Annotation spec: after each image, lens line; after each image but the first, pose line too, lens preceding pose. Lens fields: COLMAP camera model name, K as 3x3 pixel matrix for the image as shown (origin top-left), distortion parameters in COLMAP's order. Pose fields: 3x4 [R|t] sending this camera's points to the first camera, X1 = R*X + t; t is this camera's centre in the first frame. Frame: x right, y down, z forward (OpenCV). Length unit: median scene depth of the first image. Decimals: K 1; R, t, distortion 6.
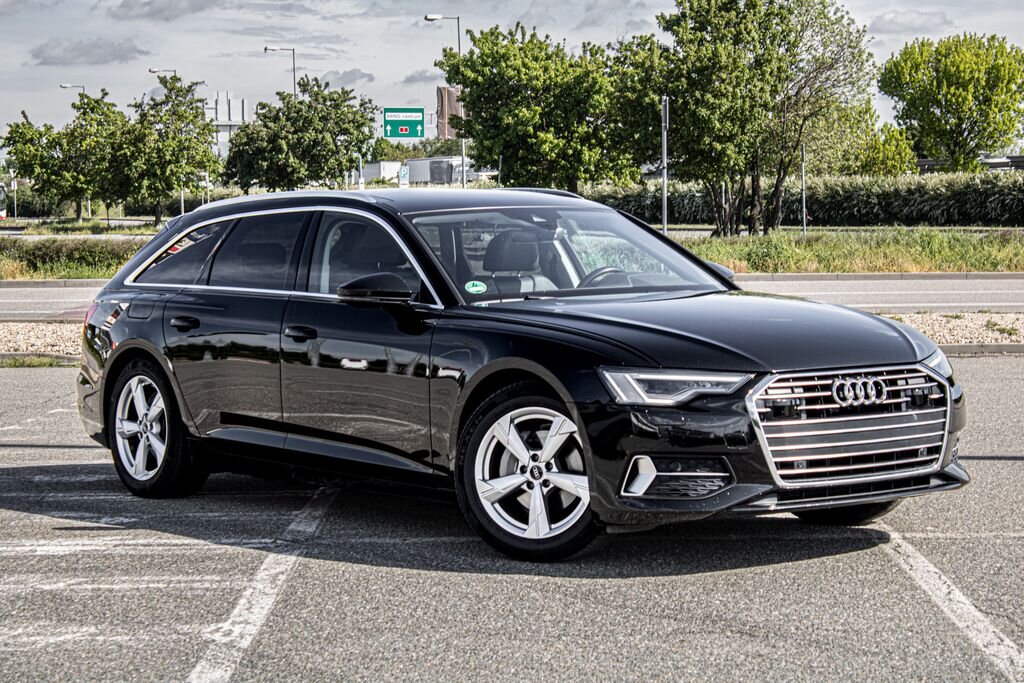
lens RADIAL K [[2511.9, 0, 512.0], [0, 2511.9, 341.5], [0, 0, 1]] dist [0.078601, 0.578528]
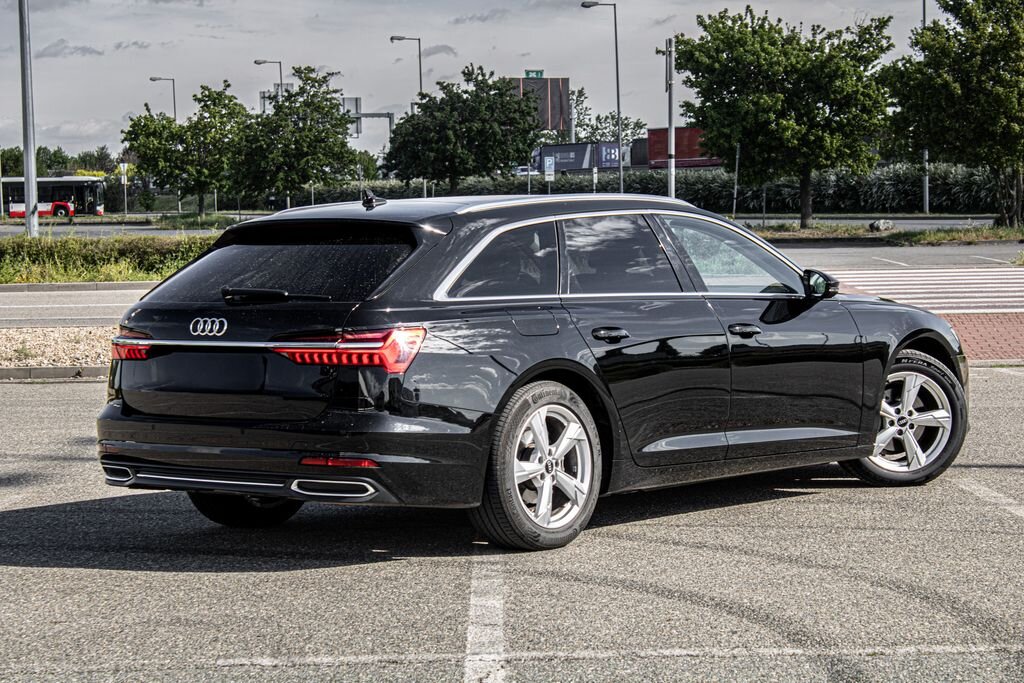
lens RADIAL K [[2511.9, 0, 512.0], [0, 2511.9, 341.5], [0, 0, 1]] dist [0.078601, 0.578528]
pose [[0.999970, -0.007399, 0.002376, -0.069778], [0.007391, 0.999968, 0.003069, -0.000730], [-0.002399, -0.003051, 0.999992, 0.020919]]
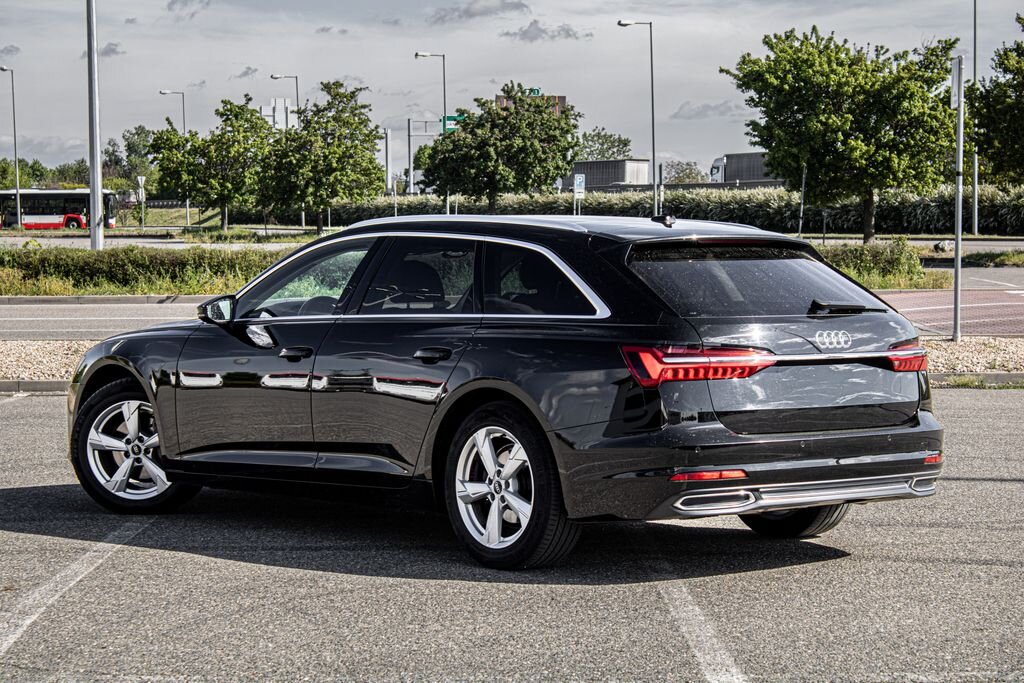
lens RADIAL K [[2511.9, 0, 512.0], [0, 2511.9, 341.5], [0, 0, 1]] dist [0.078601, 0.578528]
pose [[0.999863, 0.003070, 0.016248, -0.098355], [-0.003007, 0.999988, -0.003943, -0.000483], [-0.016260, 0.003894, 0.999860, 0.020878]]
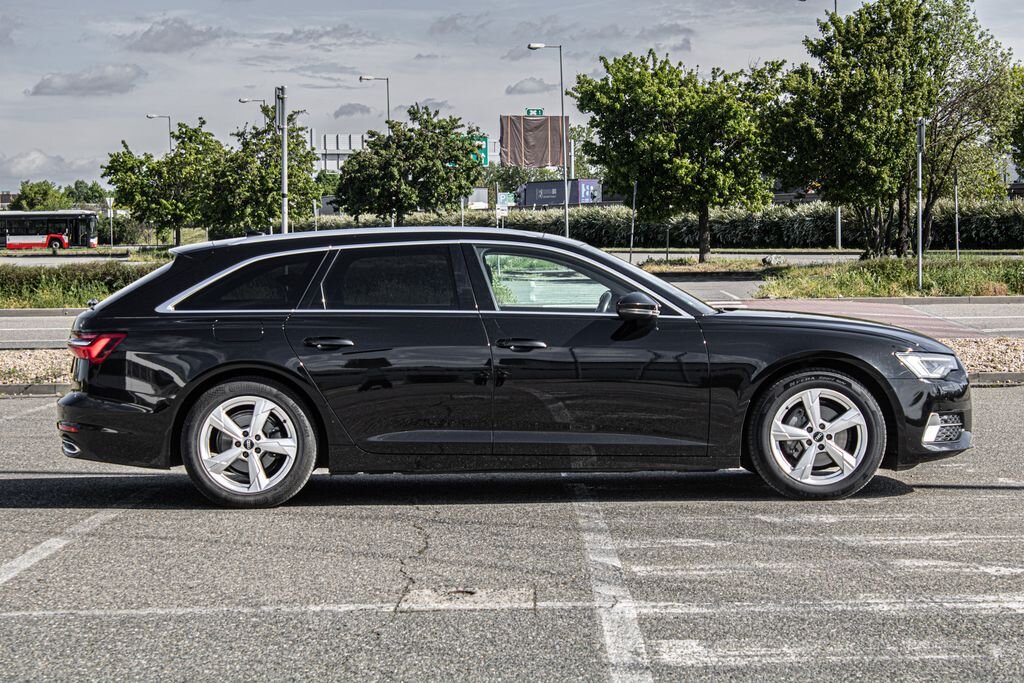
lens RADIAL K [[2440.3, 0, 512.0], [0, 2440.3, 341.5], [0, 0, 1]] dist [0.143761, -0.162381]
pose [[0.999910, -0.003028, -0.013097, -0.030638], [0.002907, 0.999953, -0.009235, -0.000185], [0.013124, 0.009196, 0.999872, 0.011301]]
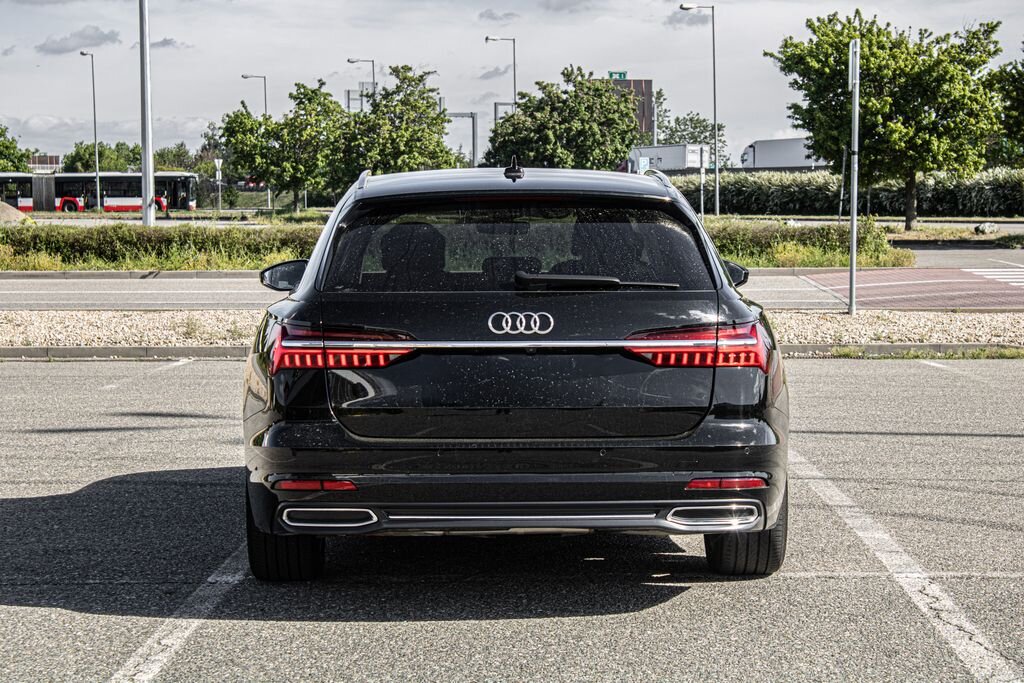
lens RADIAL K [[2511.9, 0, 512.0], [0, 2511.9, 341.5], [0, 0, 1]] dist [0.078601, 0.578528]
pose [[0.999669, 0.006980, -0.024756, -0.080762], [-0.006920, 0.999973, 0.002534, 0.000661], [0.024773, -0.002362, 0.999690, 0.010831]]
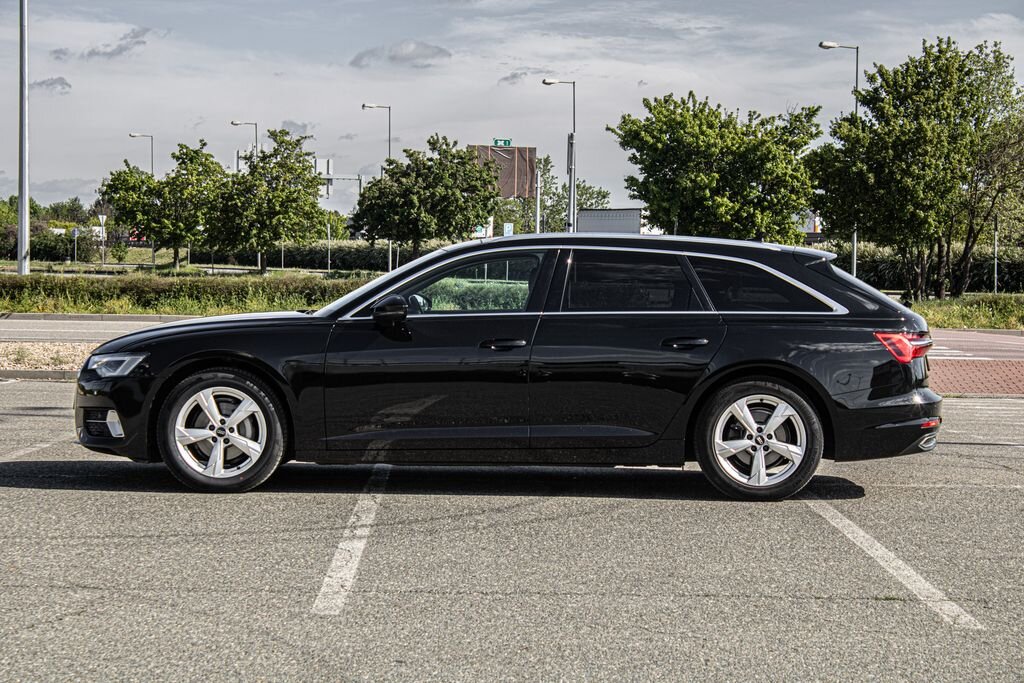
lens RADIAL K [[2511.9, 0, 512.0], [0, 2511.9, 341.5], [0, 0, 1]] dist [0.078601, 0.578528]
pose [[0.999490, 0.027462, 0.016288, -0.065892], [-0.027079, 0.999362, -0.023271, 0.003701], [-0.016916, 0.022818, 0.999596, -0.040749]]
